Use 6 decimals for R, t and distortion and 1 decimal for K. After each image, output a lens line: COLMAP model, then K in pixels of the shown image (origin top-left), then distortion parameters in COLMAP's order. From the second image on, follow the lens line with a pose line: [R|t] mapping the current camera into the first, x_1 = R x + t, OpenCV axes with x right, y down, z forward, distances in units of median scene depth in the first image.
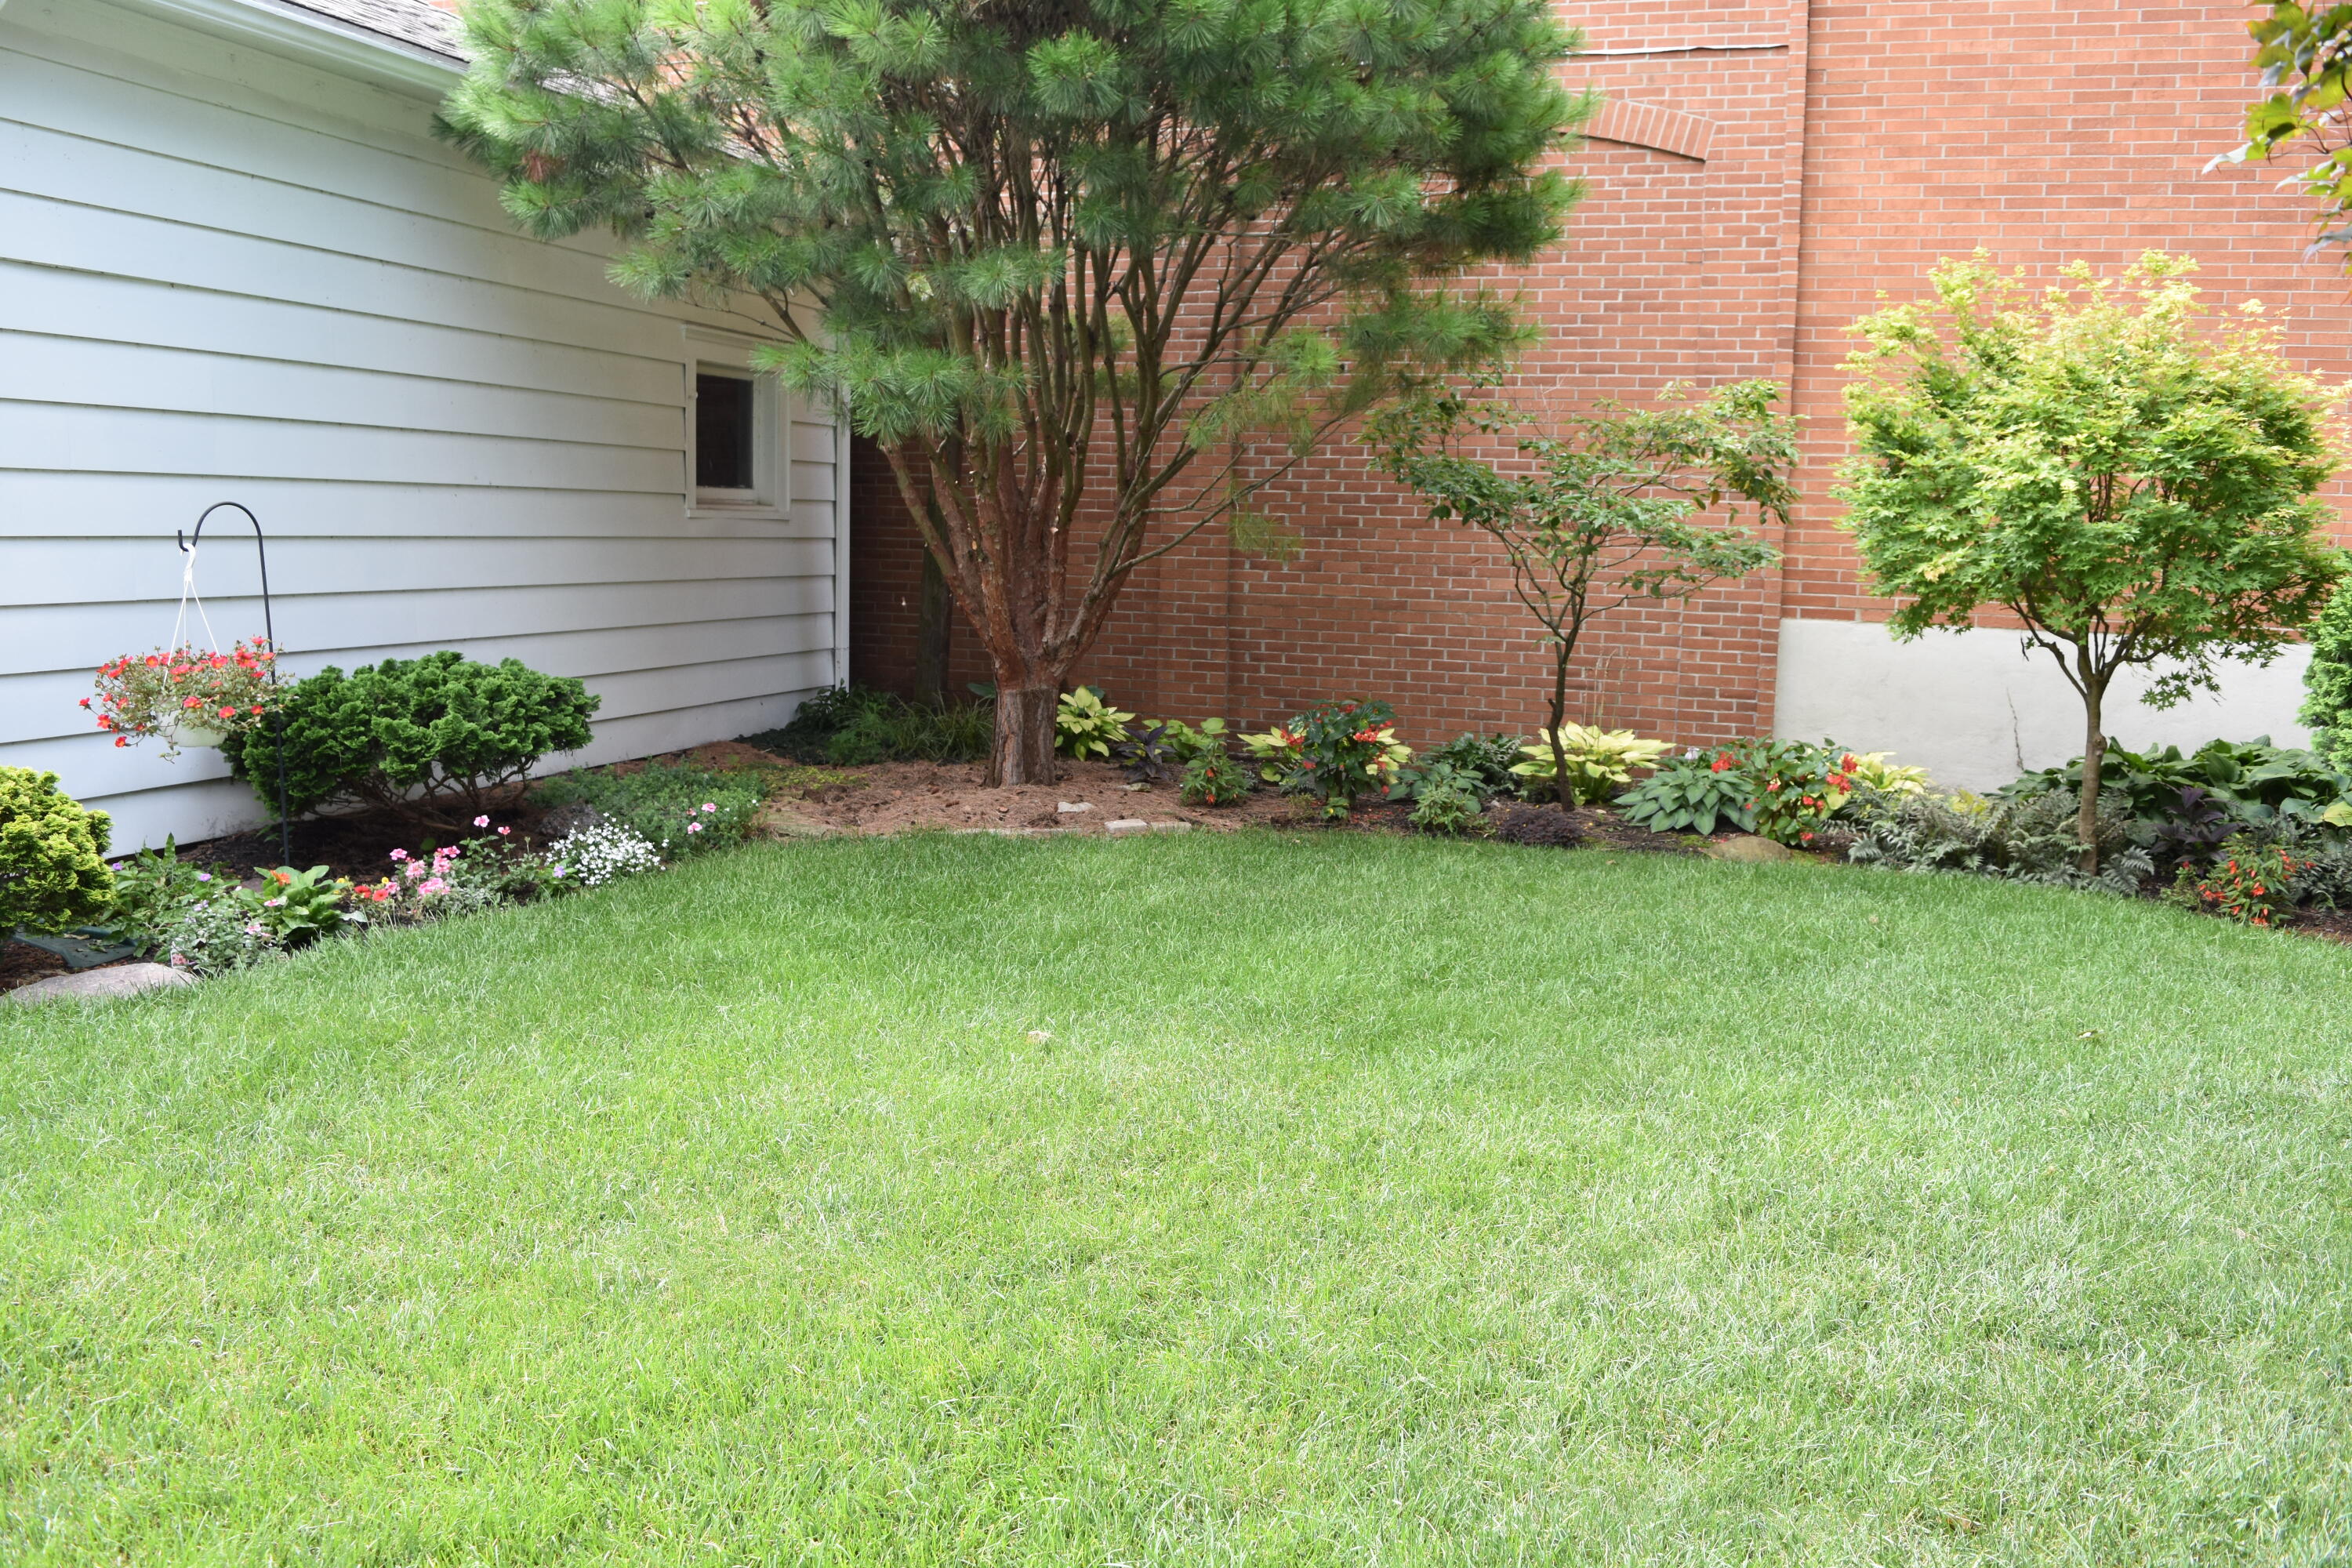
lens RADIAL K [[1845.9, 0, 1174.9], [0, 1845.9, 768.7], [0, 0, 1]] dist [-0.089947, 0.014256]
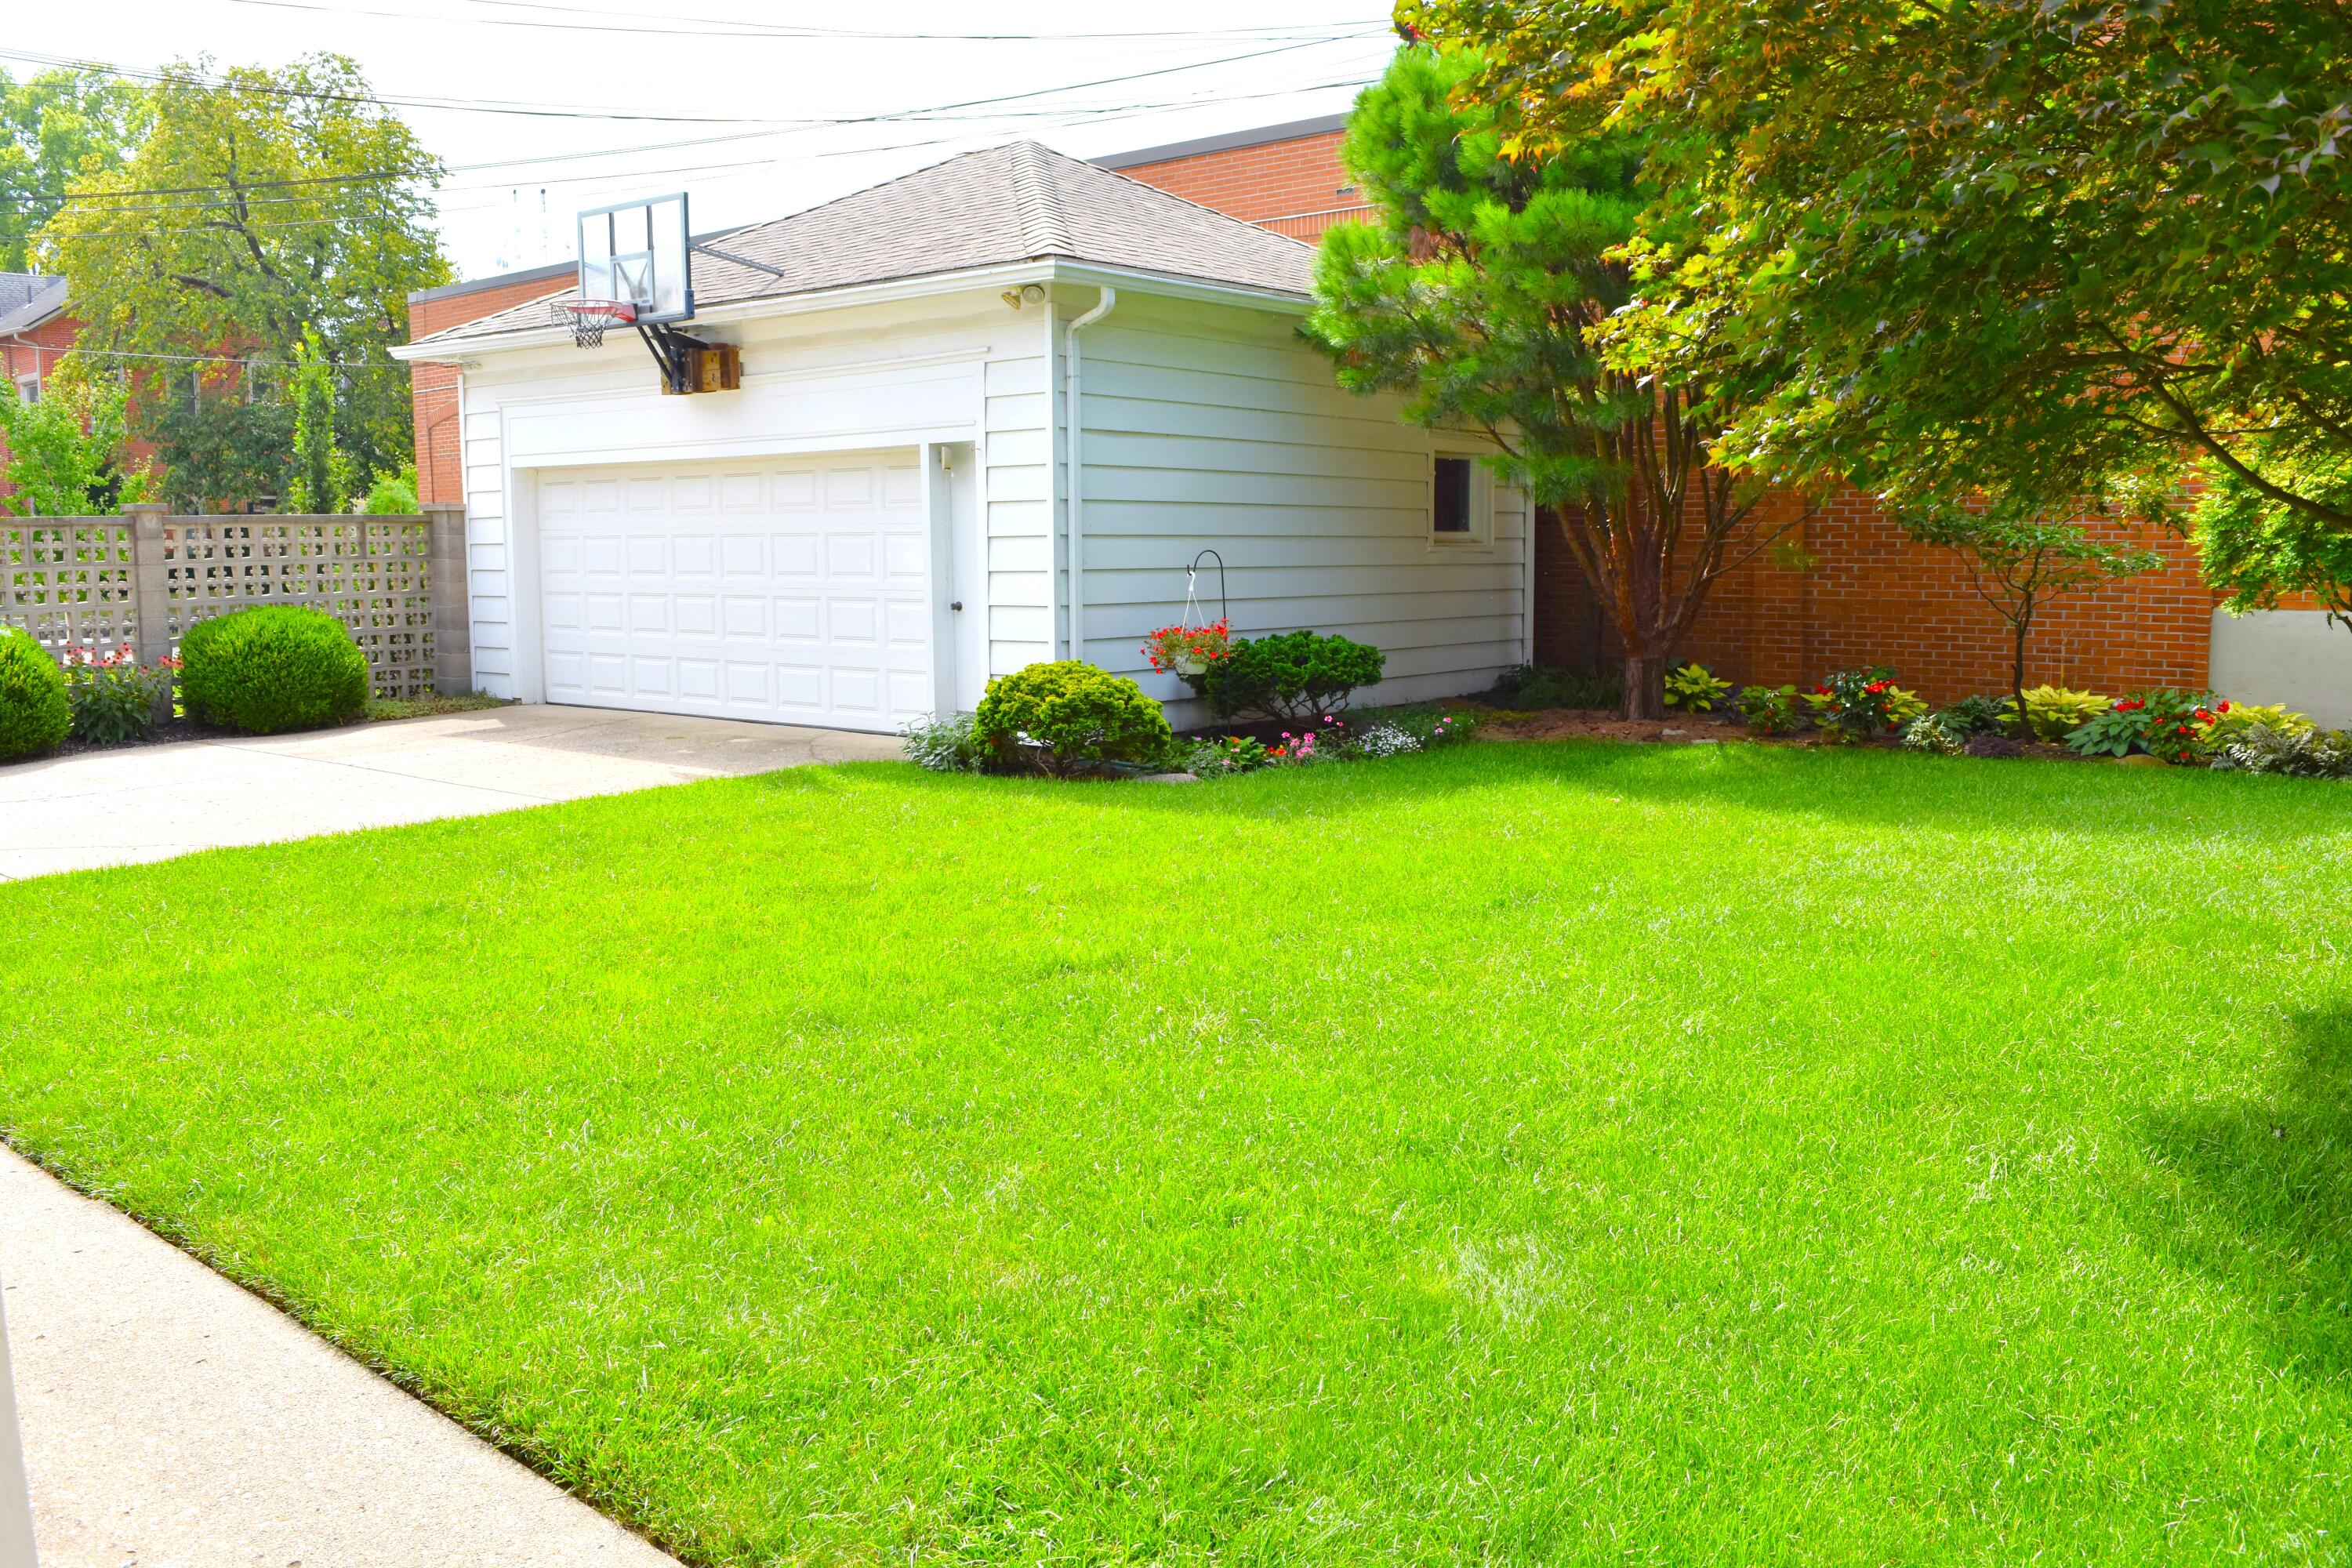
lens RADIAL K [[1845.9, 0, 1174.9], [0, 1845.9, 768.7], [0, 0, 1]] dist [-0.089947, 0.014256]
pose [[0.931093, 0.013627, -0.364528, 0.117509], [-0.018649, 0.999773, -0.010259, 0.074613], [0.364306, 0.016350, 0.931136, -0.591394]]
